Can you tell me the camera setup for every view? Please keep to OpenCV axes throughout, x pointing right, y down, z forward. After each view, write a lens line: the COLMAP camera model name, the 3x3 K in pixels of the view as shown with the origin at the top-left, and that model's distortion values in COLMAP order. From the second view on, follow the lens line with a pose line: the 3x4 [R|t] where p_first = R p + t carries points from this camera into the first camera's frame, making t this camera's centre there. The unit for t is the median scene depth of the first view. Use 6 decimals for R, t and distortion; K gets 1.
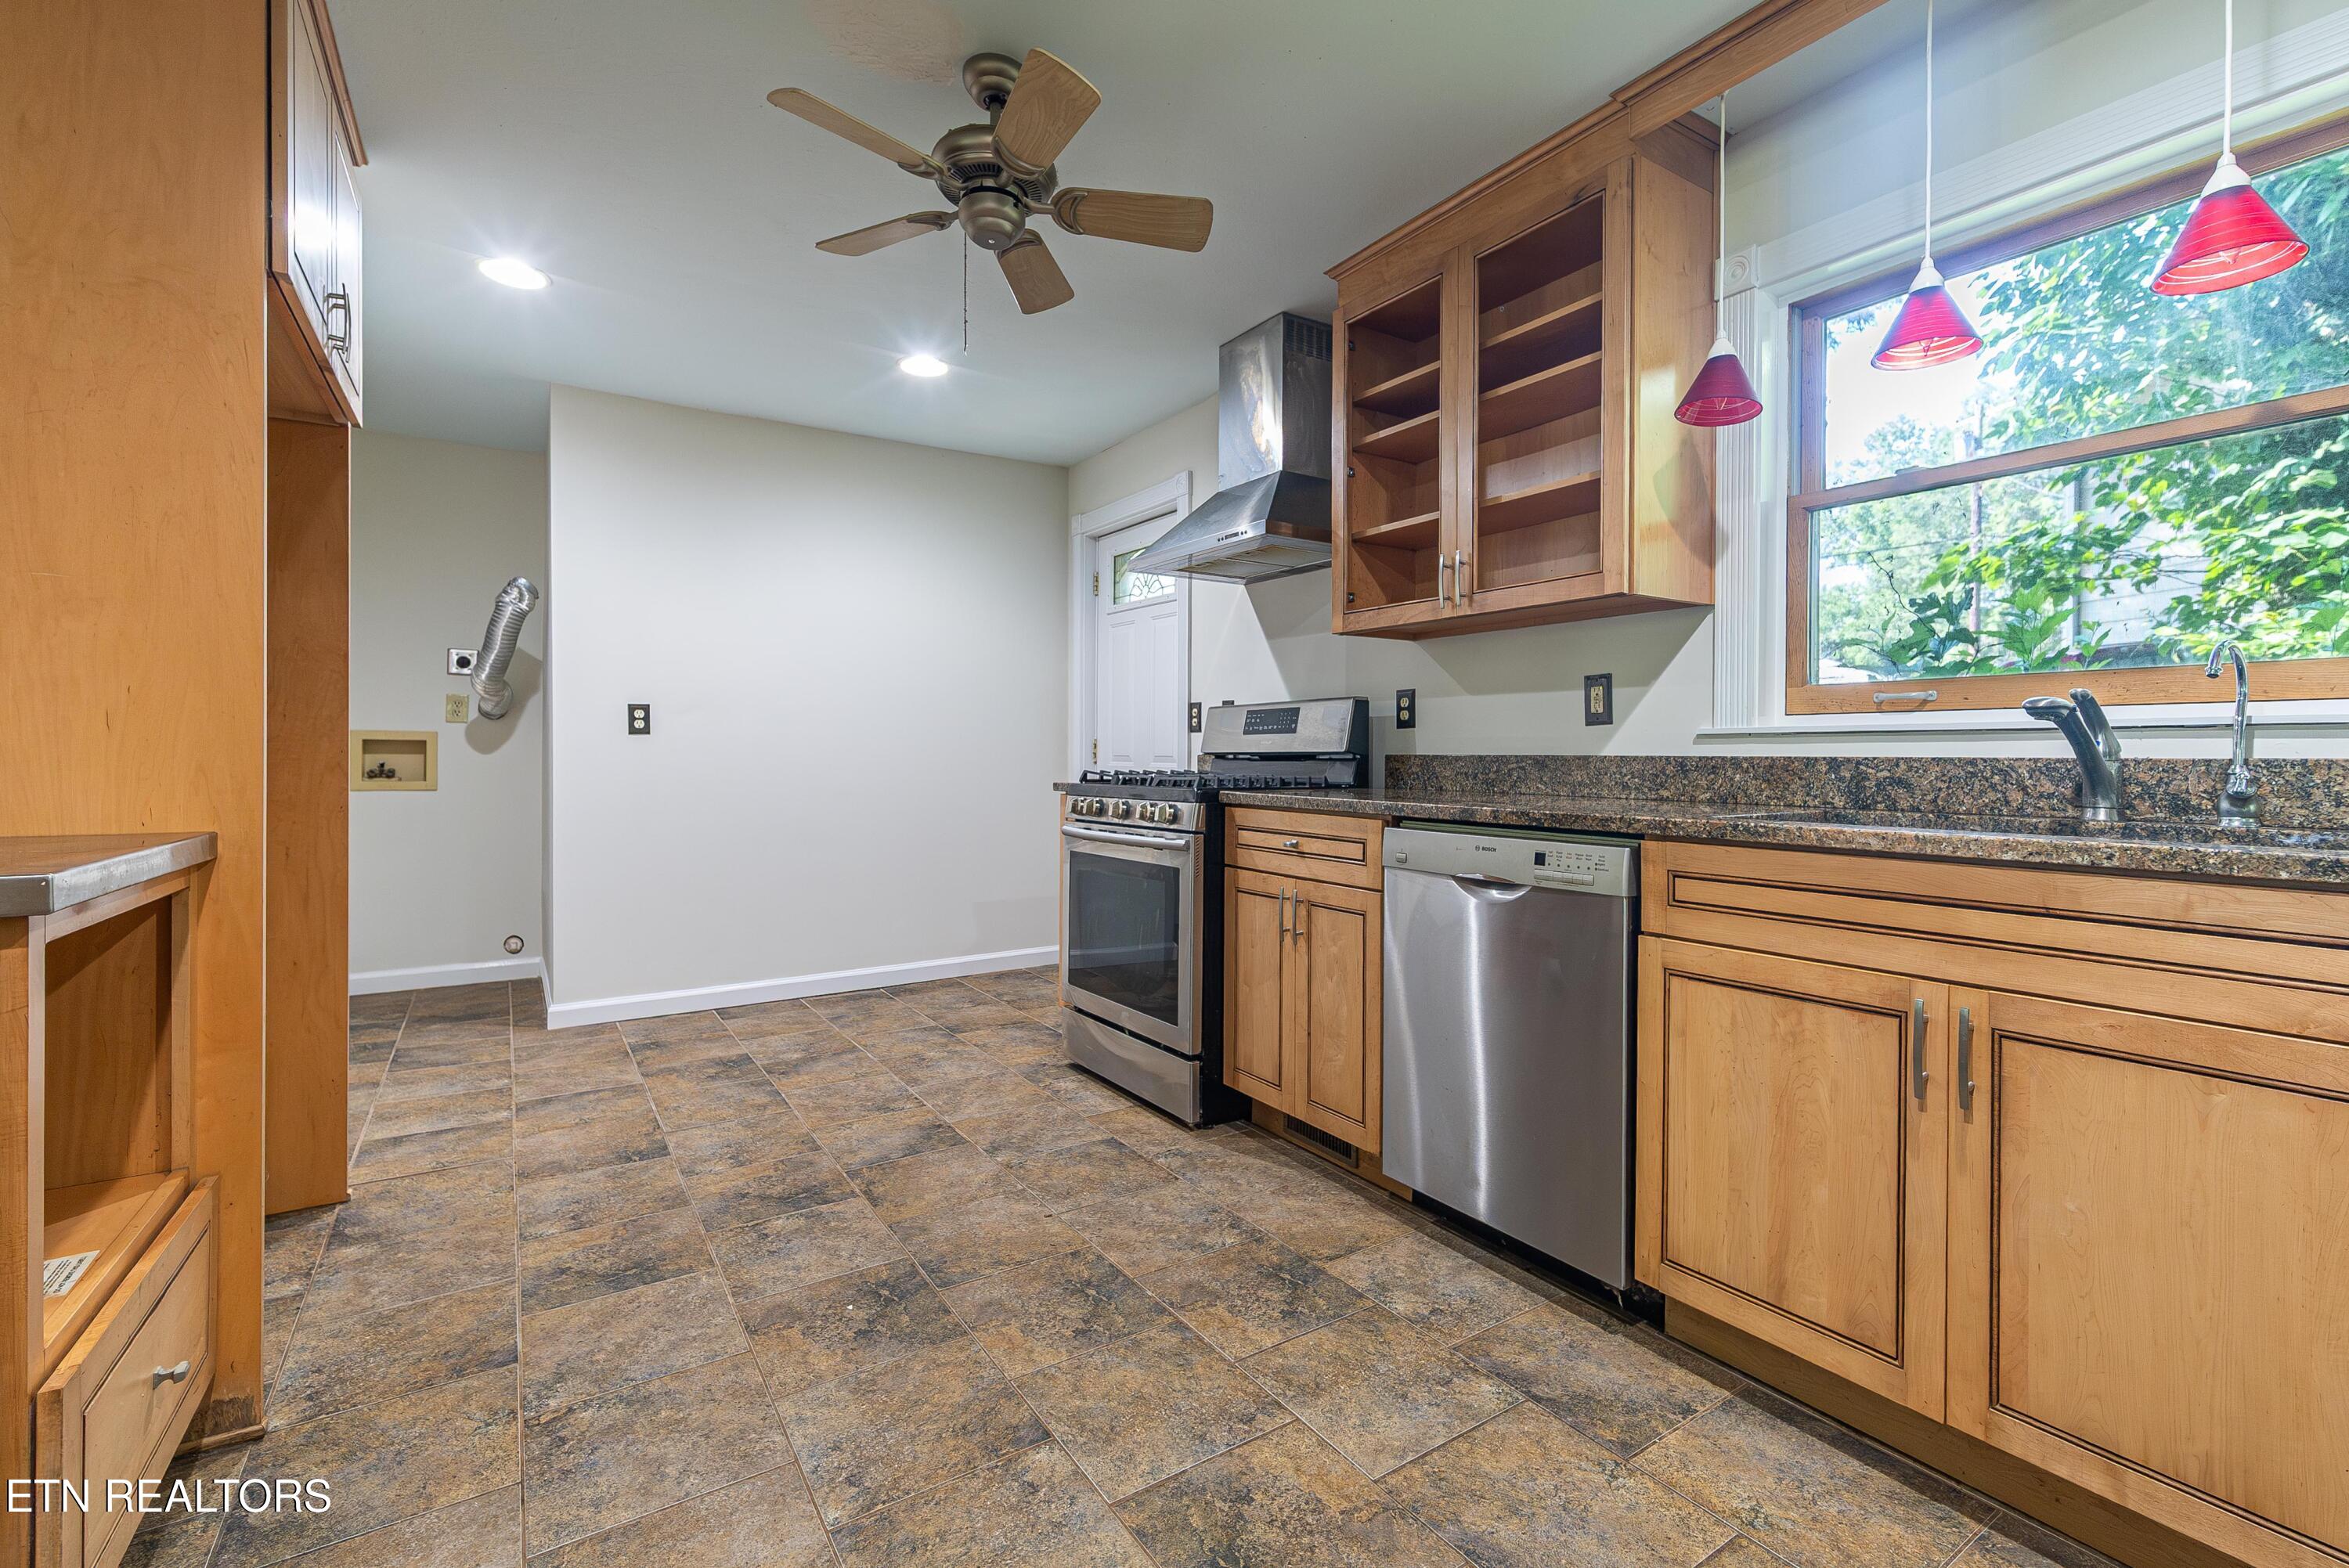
lens RADIAL K [[1039.2, 0, 1169.3], [0, 1039.2, 759.1], [0, 0, 1]] dist [0.003784, 0.000396]
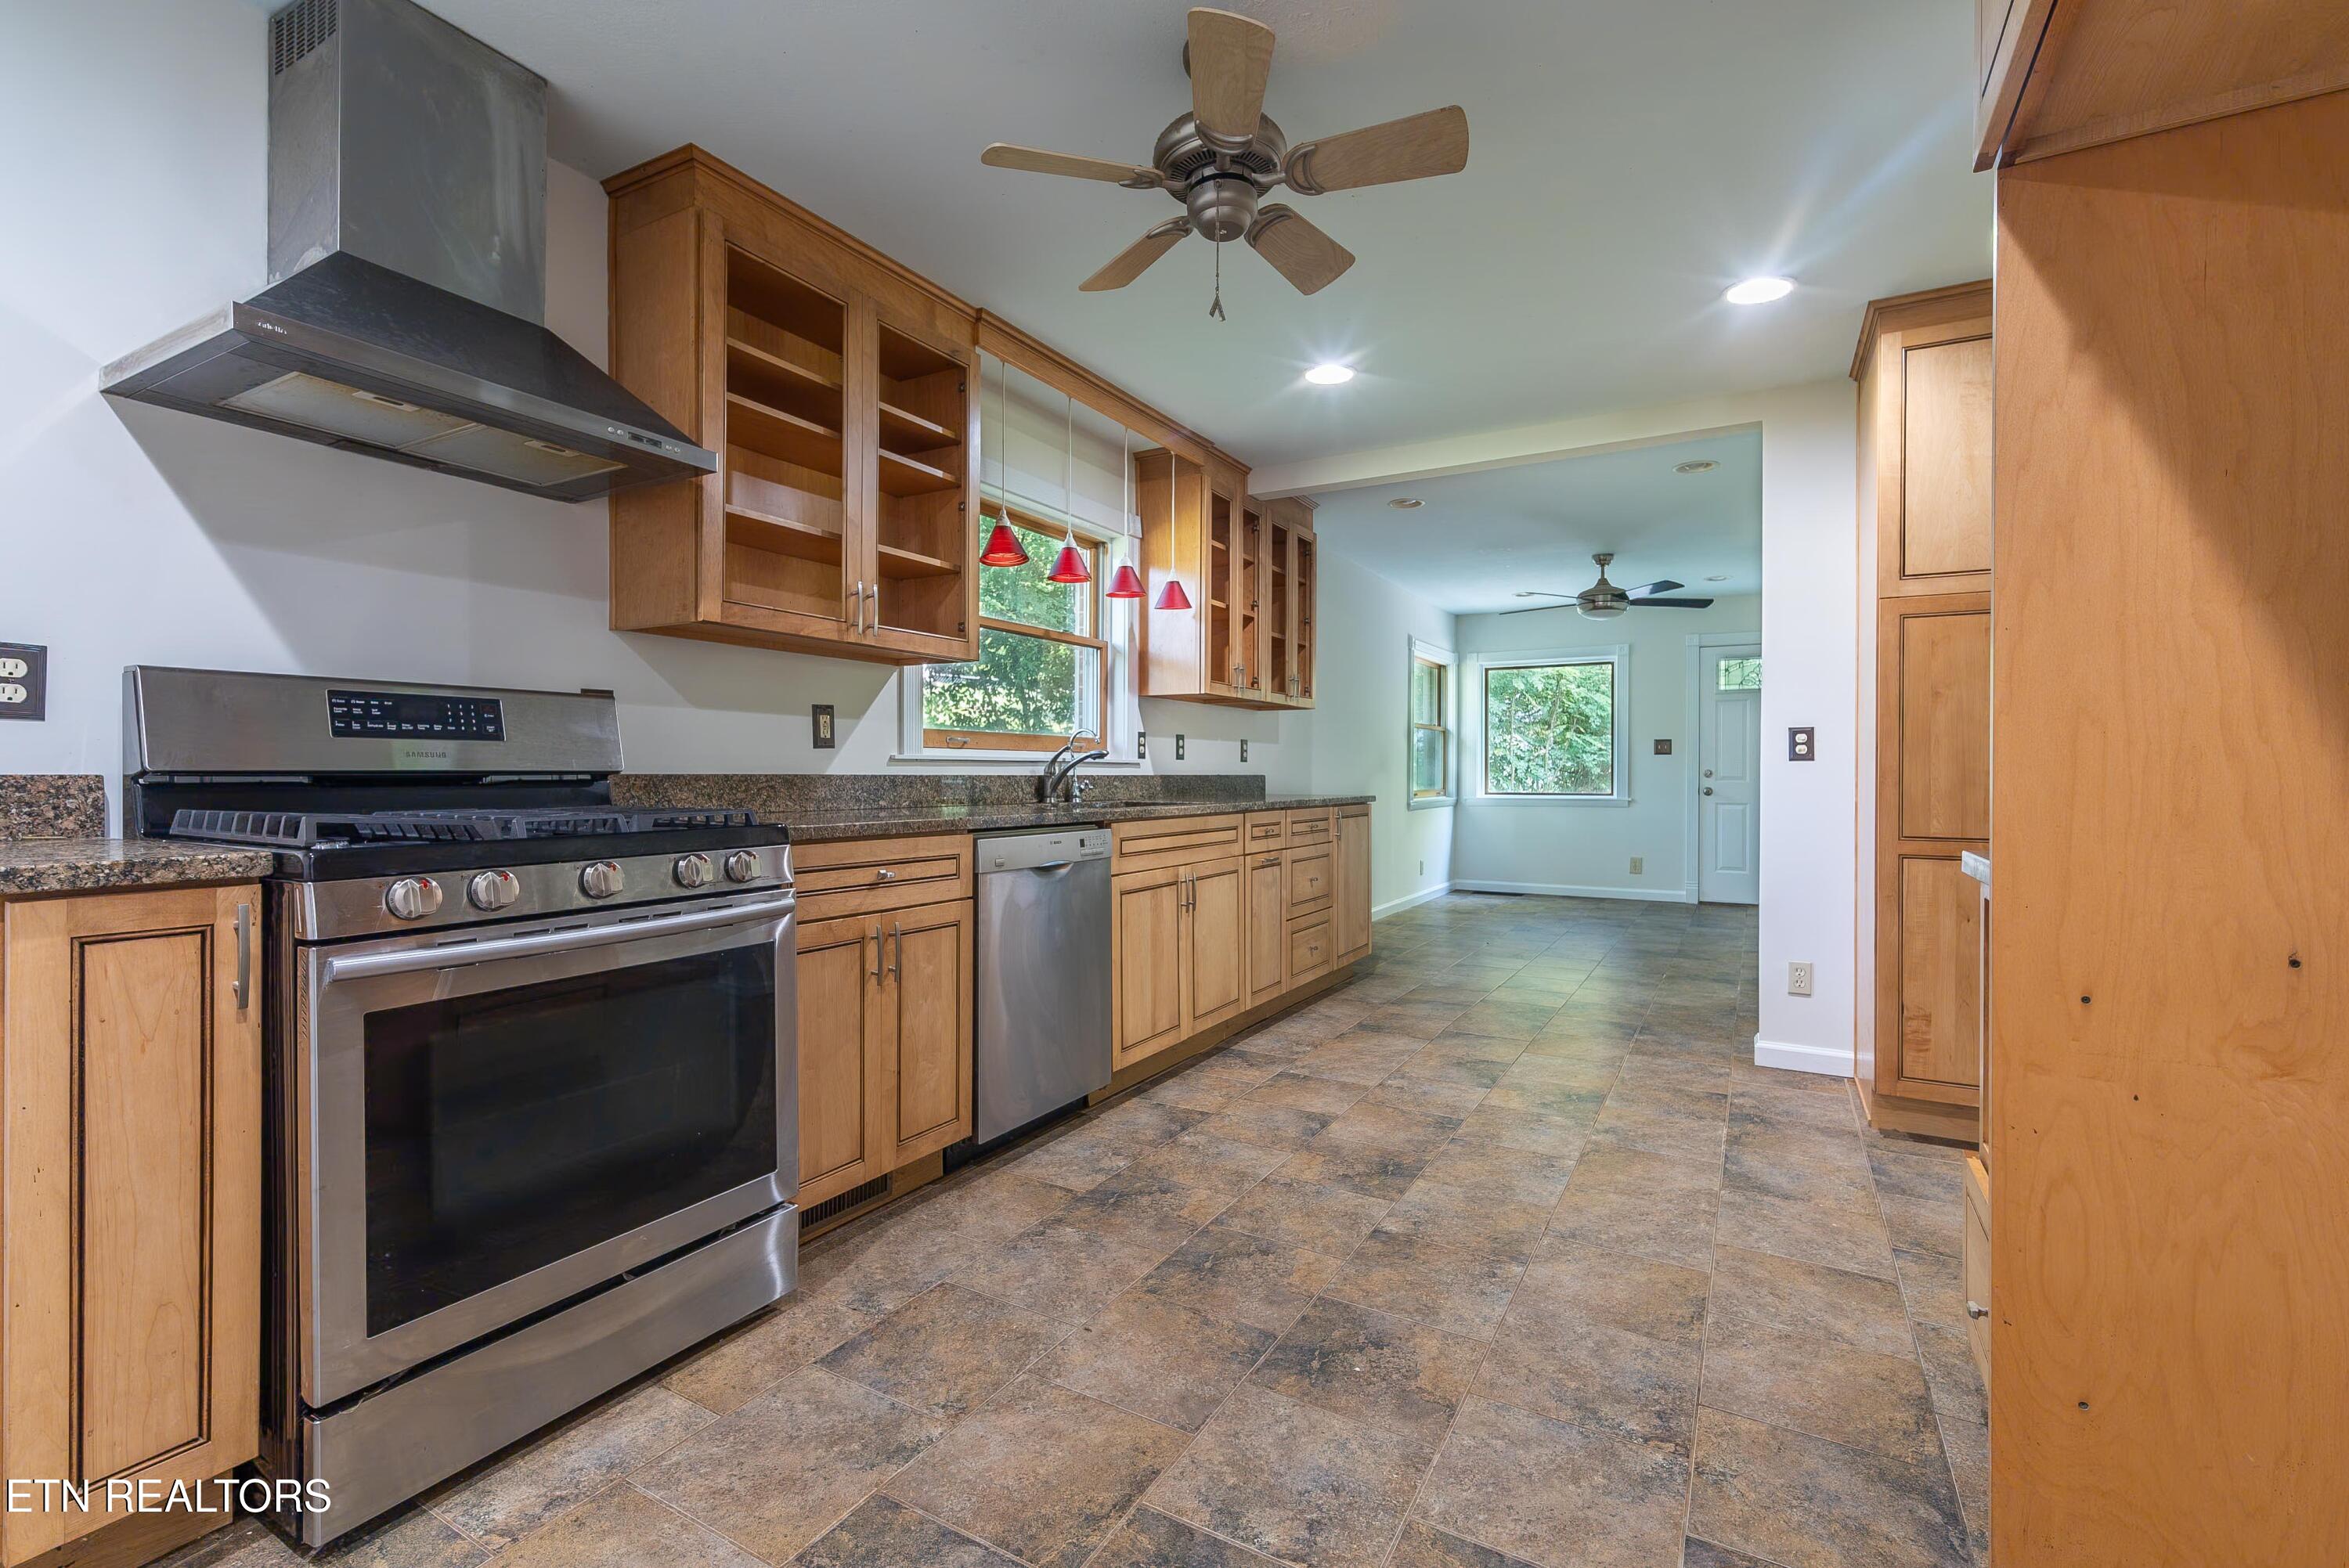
lens RADIAL K [[1039.2, 0, 1170.3], [0, 1039.2, 781.9], [0, 0, 1]] dist [0.003784, 0.000396]
pose [[-0.464300, -0.013459, 0.885576, -0.916214], [-0.000404, 0.999888, 0.014985, -0.014753], [-0.885678, 0.006600, -0.464253, 1.377730]]
